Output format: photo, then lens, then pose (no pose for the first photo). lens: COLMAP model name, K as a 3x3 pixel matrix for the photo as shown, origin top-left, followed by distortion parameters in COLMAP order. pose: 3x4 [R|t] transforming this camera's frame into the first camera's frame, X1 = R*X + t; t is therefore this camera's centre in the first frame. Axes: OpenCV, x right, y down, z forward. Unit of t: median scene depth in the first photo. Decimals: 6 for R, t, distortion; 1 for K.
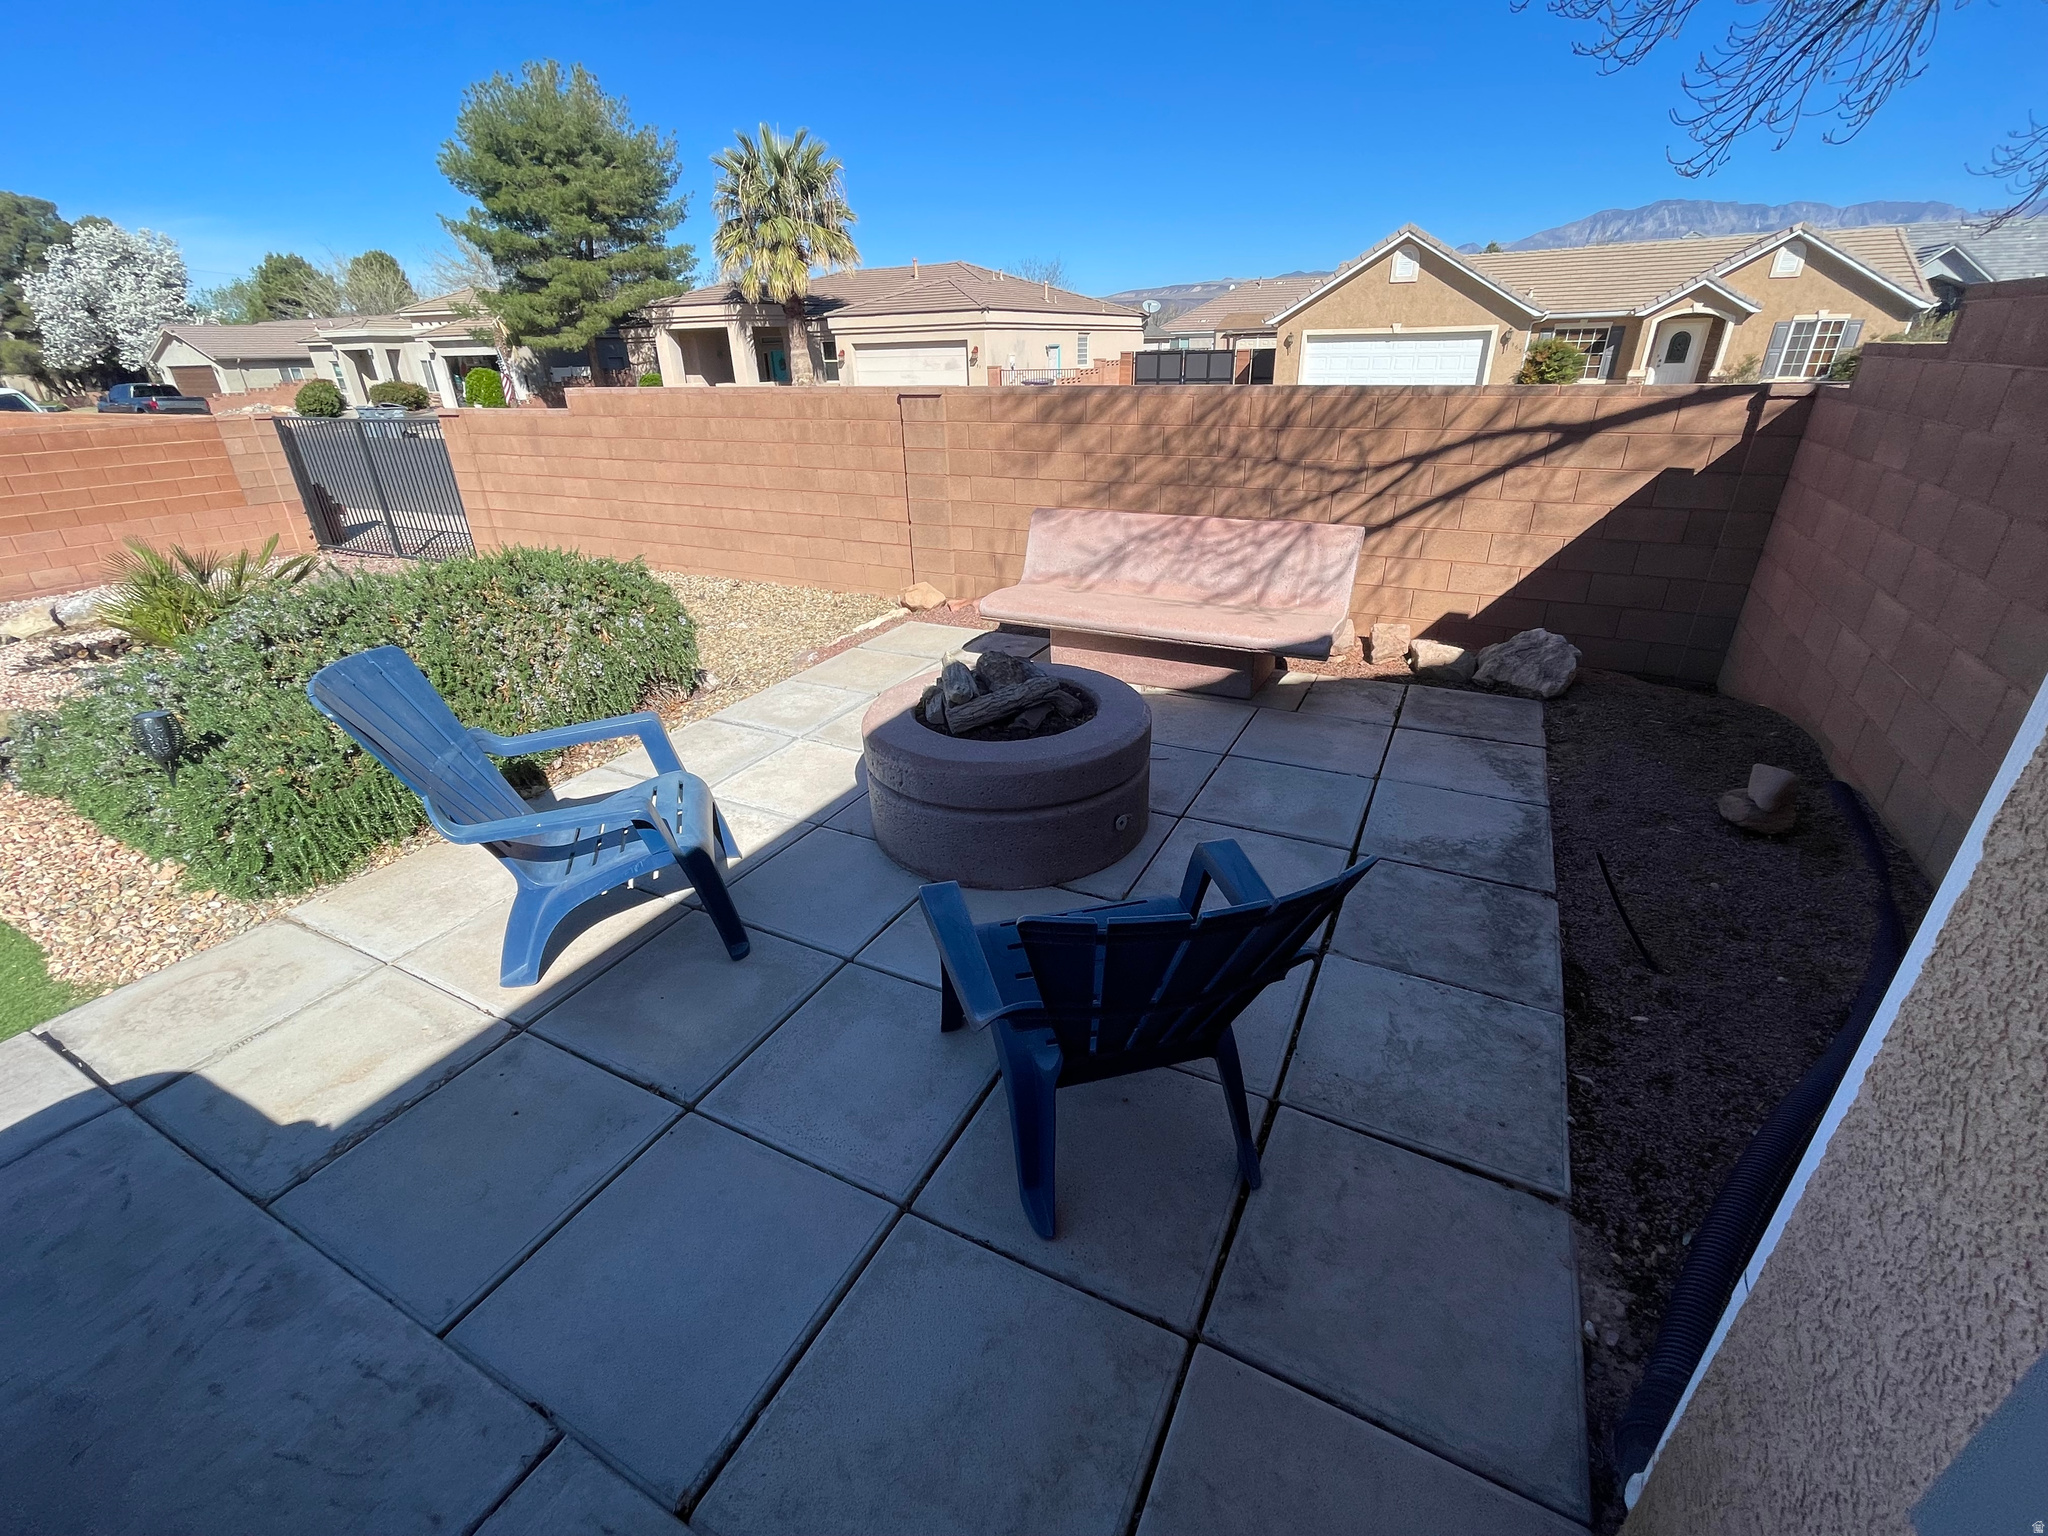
lens RADIAL K [[877.9, 0, 1024.0], [0, 877.9, 768.0], [0, 0, 1]] dist [0.001424, -0.000234]
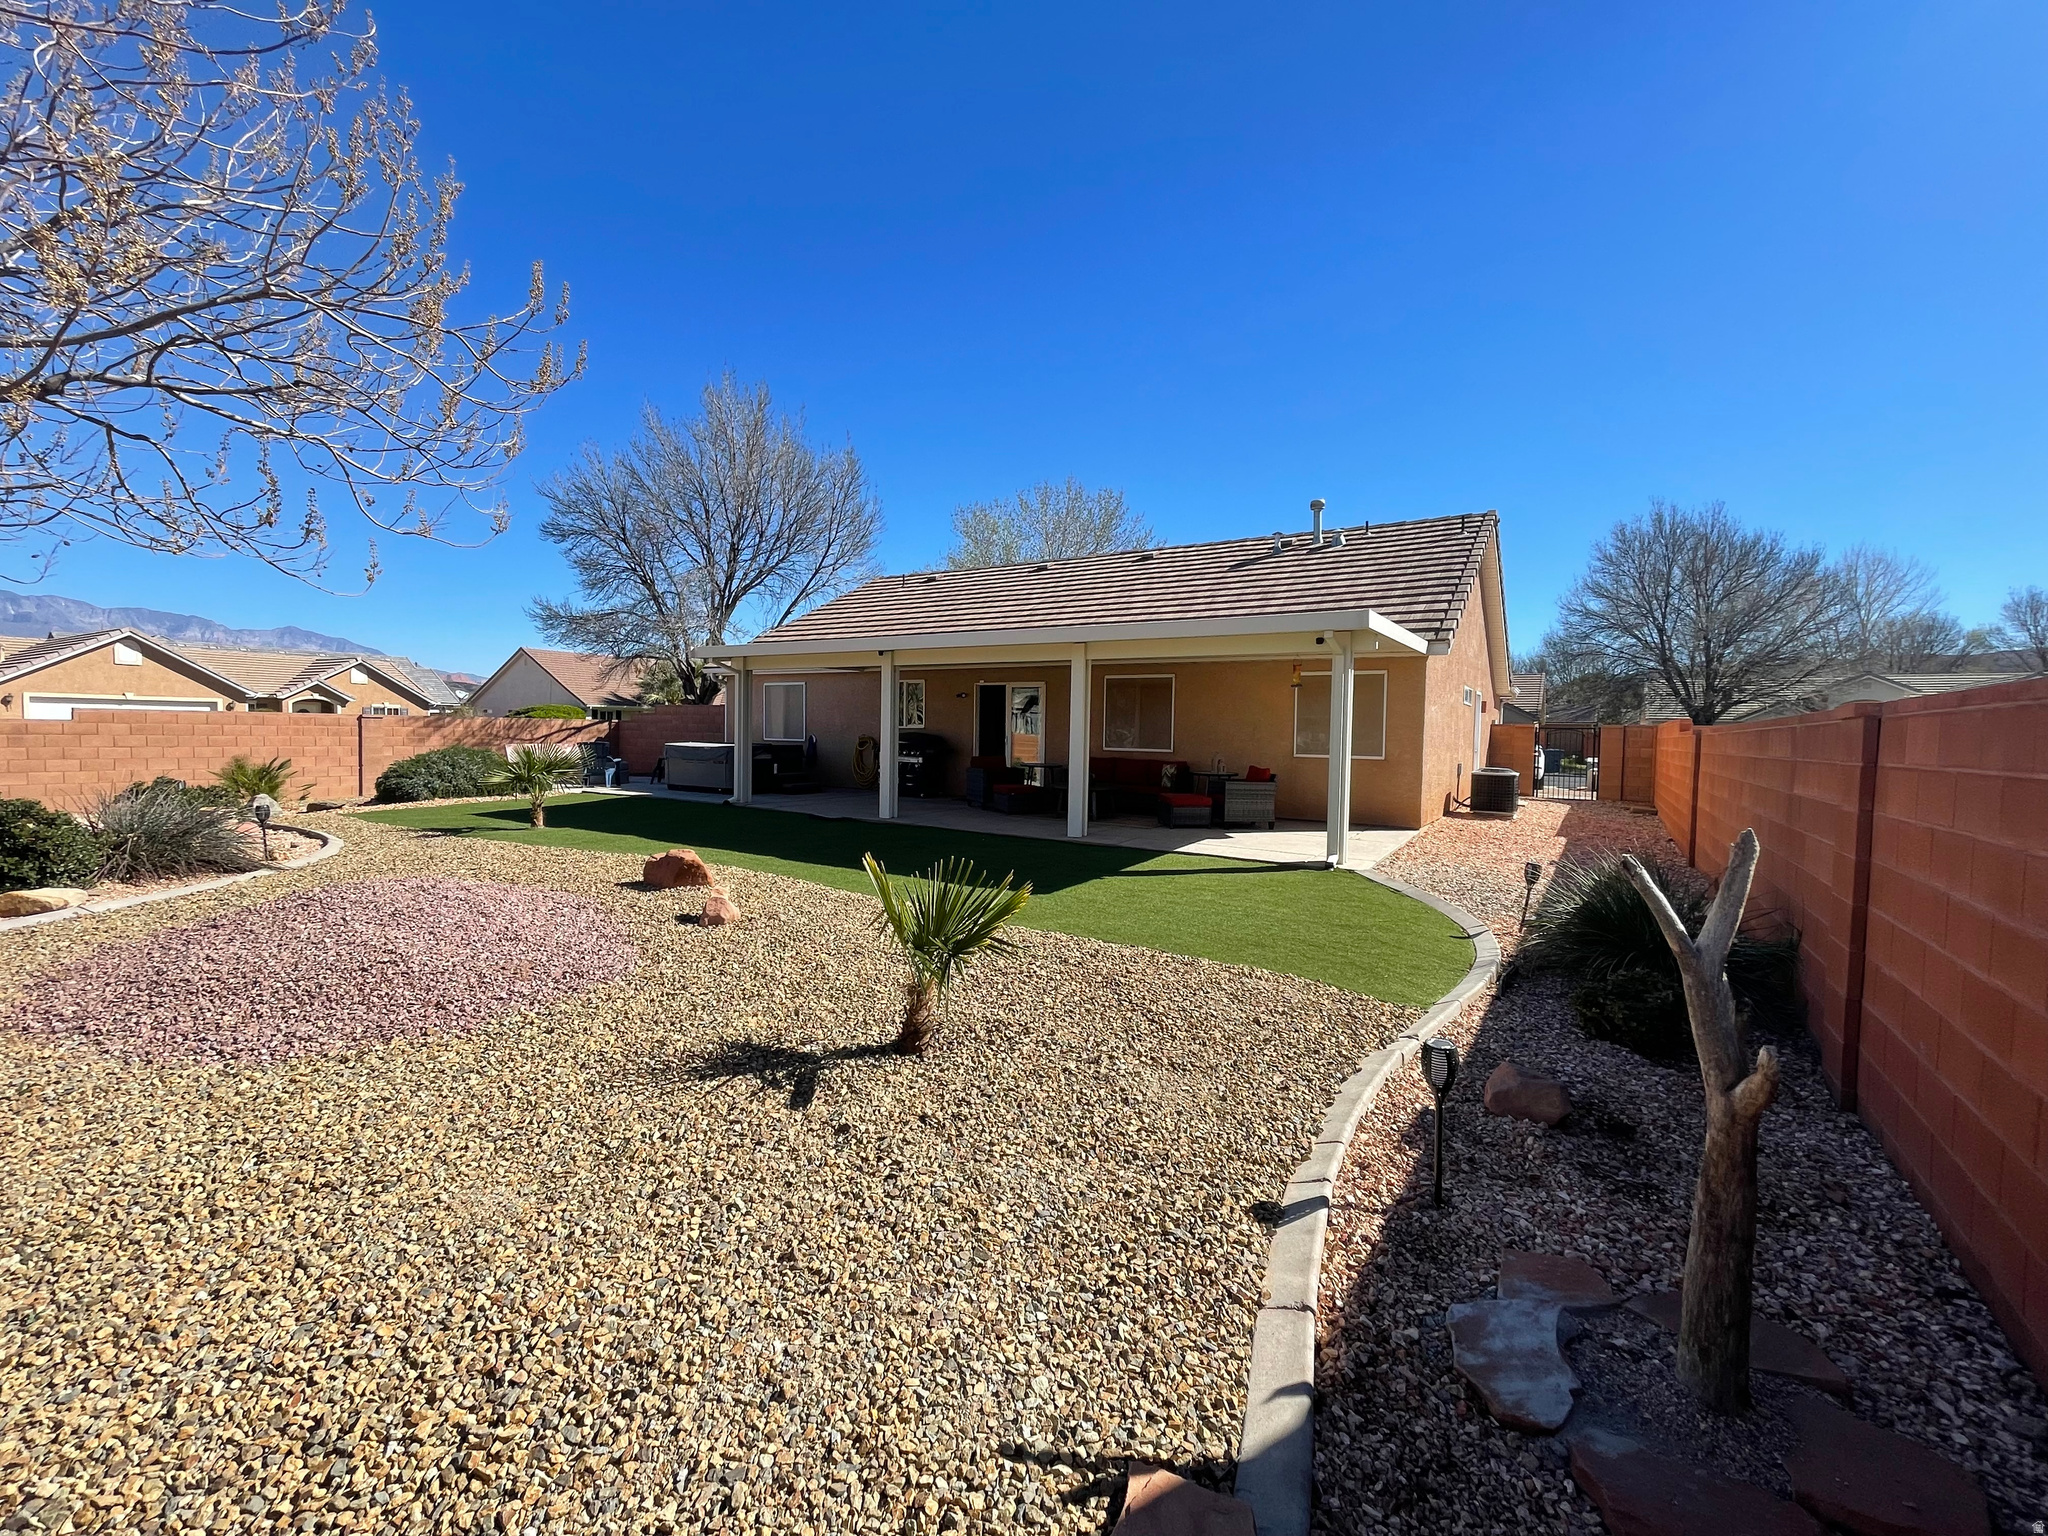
lens RADIAL K [[877.9, 0, 1024.0], [0, 877.9, 768.0], [0, 0, 1]] dist [0.001424, -0.000234]
pose [[0.086950, -0.020598, 0.996000, -0.760296], [0.412051, 0.911000, -0.017132, 0.162192], [-0.907003, 0.411892, 0.087698, -0.266700]]
